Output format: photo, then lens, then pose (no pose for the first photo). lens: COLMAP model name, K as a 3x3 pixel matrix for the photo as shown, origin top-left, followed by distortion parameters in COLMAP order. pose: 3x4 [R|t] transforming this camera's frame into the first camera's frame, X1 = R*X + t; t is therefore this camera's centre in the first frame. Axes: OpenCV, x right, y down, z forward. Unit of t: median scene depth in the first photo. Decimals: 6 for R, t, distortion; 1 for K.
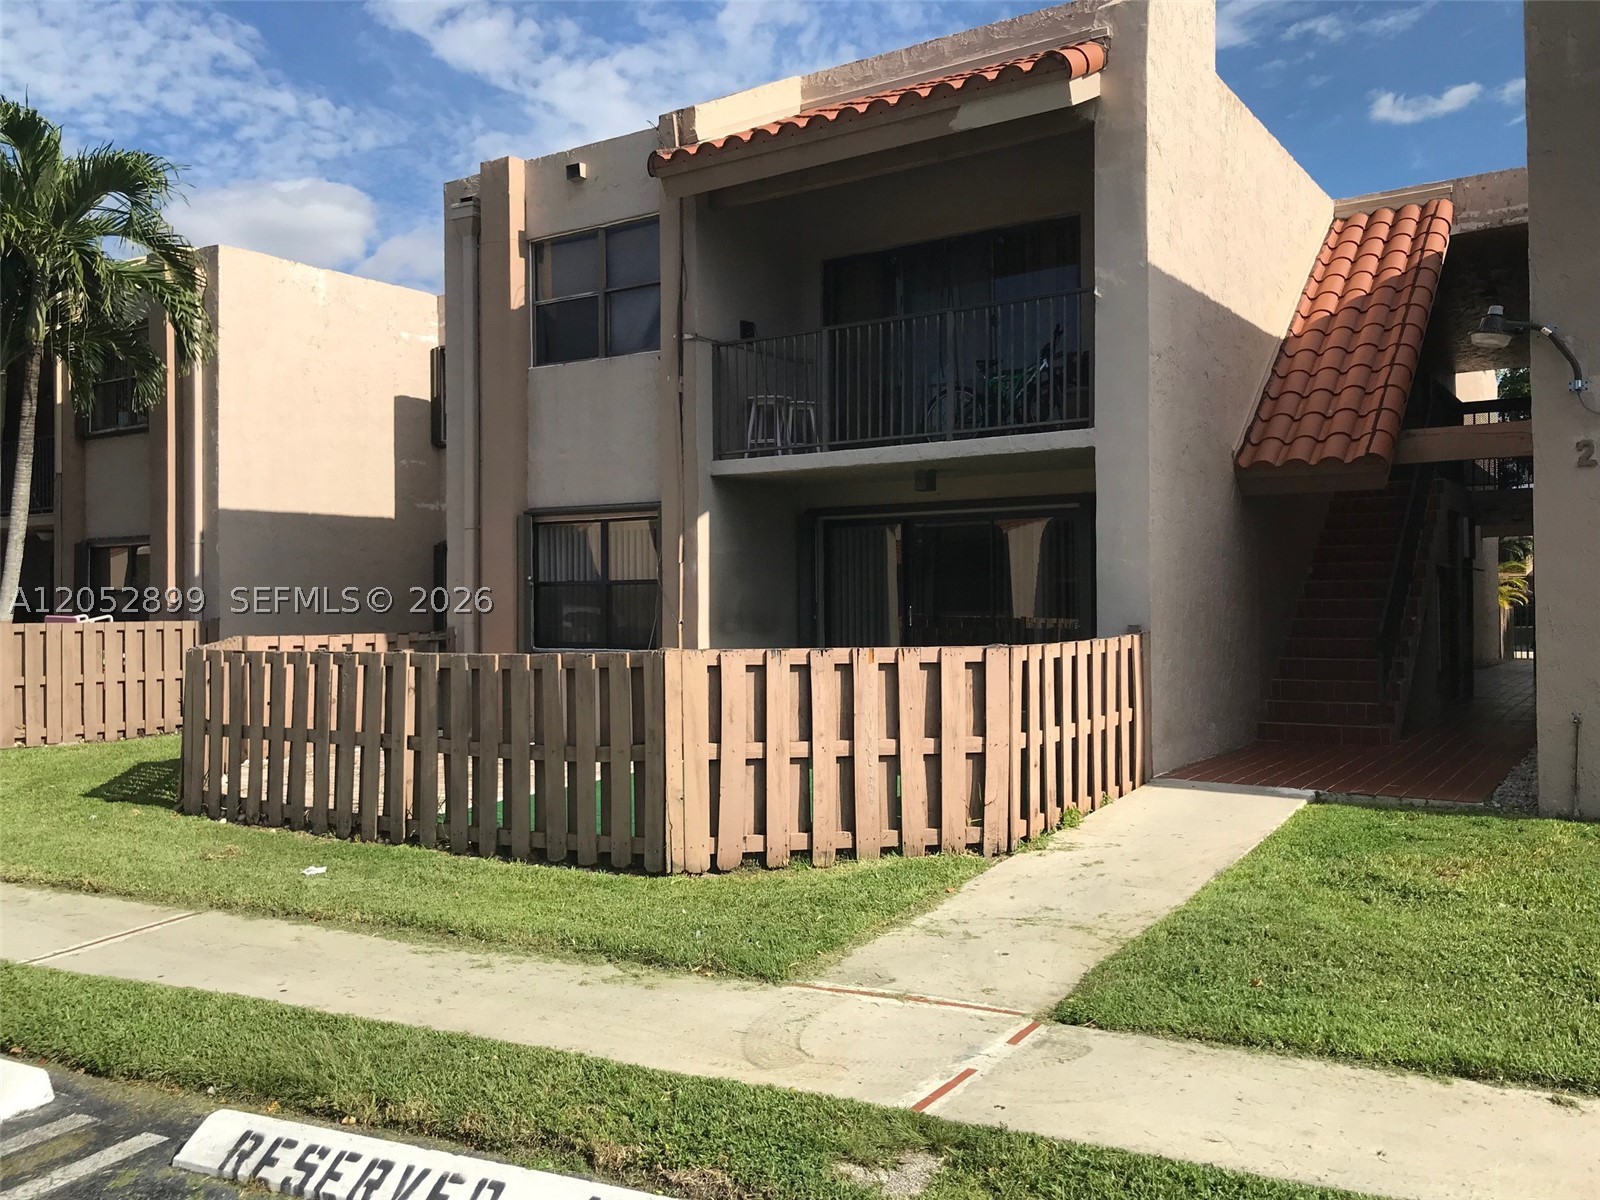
lens RADIAL K [[1300.1, 0, 796.2], [0, 1300.1, 586.0], [0, 0, 1]] dist [0.016004, -0.008260]
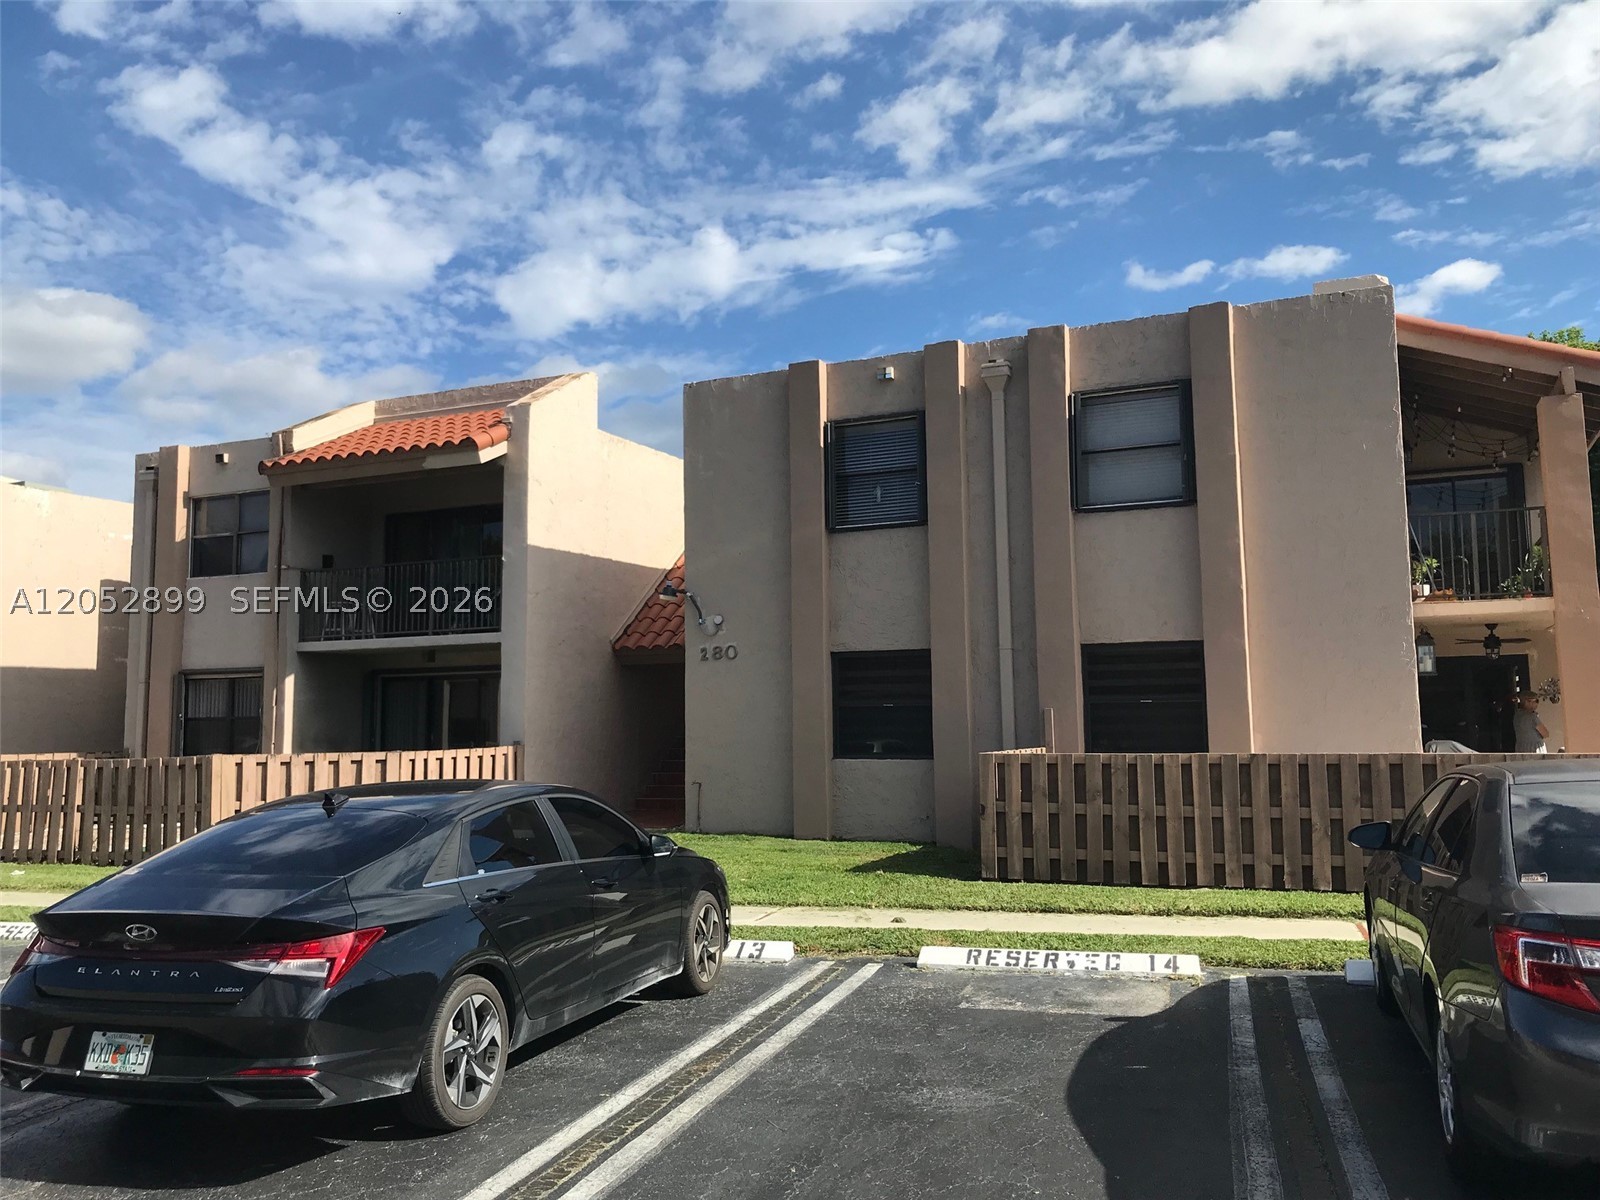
lens RADIAL K [[1300.1, 0, 796.2], [0, 1300.1, 586.0], [0, 0, 1]] dist [0.016004, -0.008260]
pose [[0.985353, 0.013443, 0.169998, 0.325250], [0.002850, 0.995450, -0.095242, -0.011680], [-0.170505, 0.094331, 0.980831, -0.854817]]
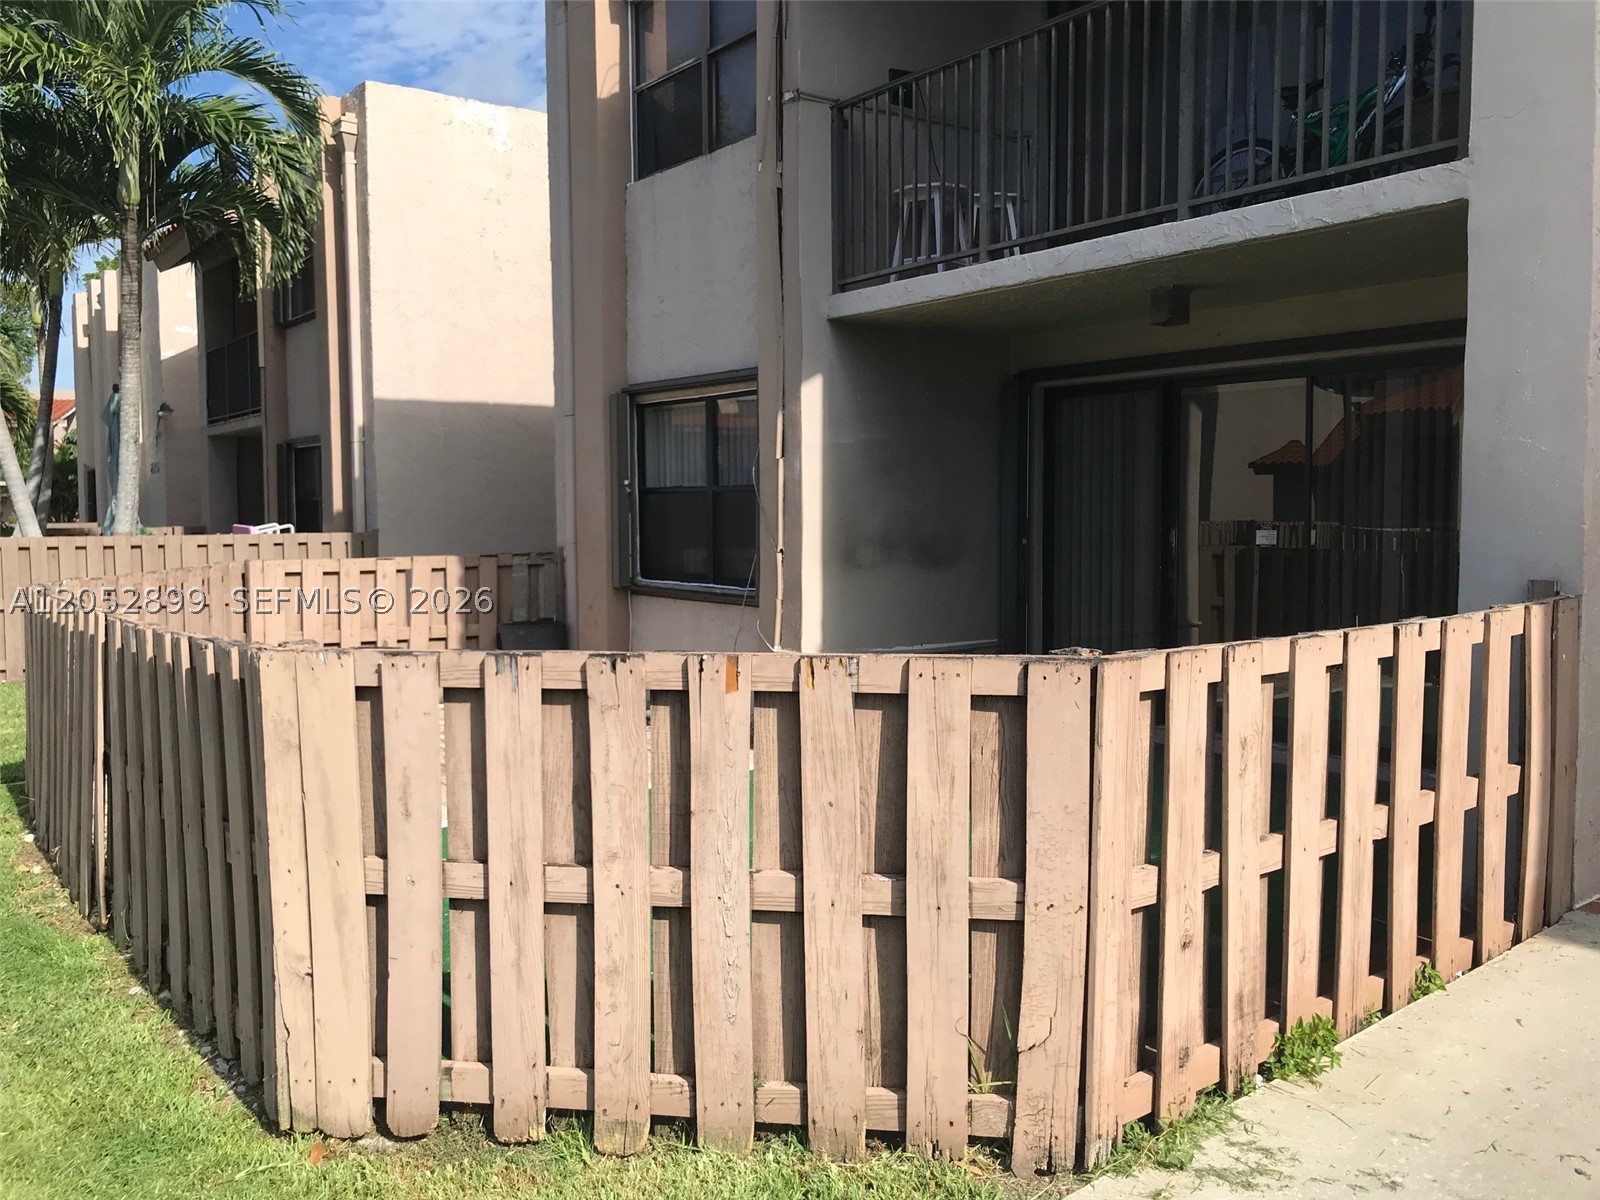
lens RADIAL K [[1300.1, 0, 796.2], [0, 1300.1, 586.0], [0, 0, 1]] dist [0.016004, -0.008260]
pose [[0.941972, 0.021063, -0.335029, 0.161689], [0.005083, 0.997020, 0.076972, -0.004826], [0.335652, -0.074209, 0.939058, 0.463522]]
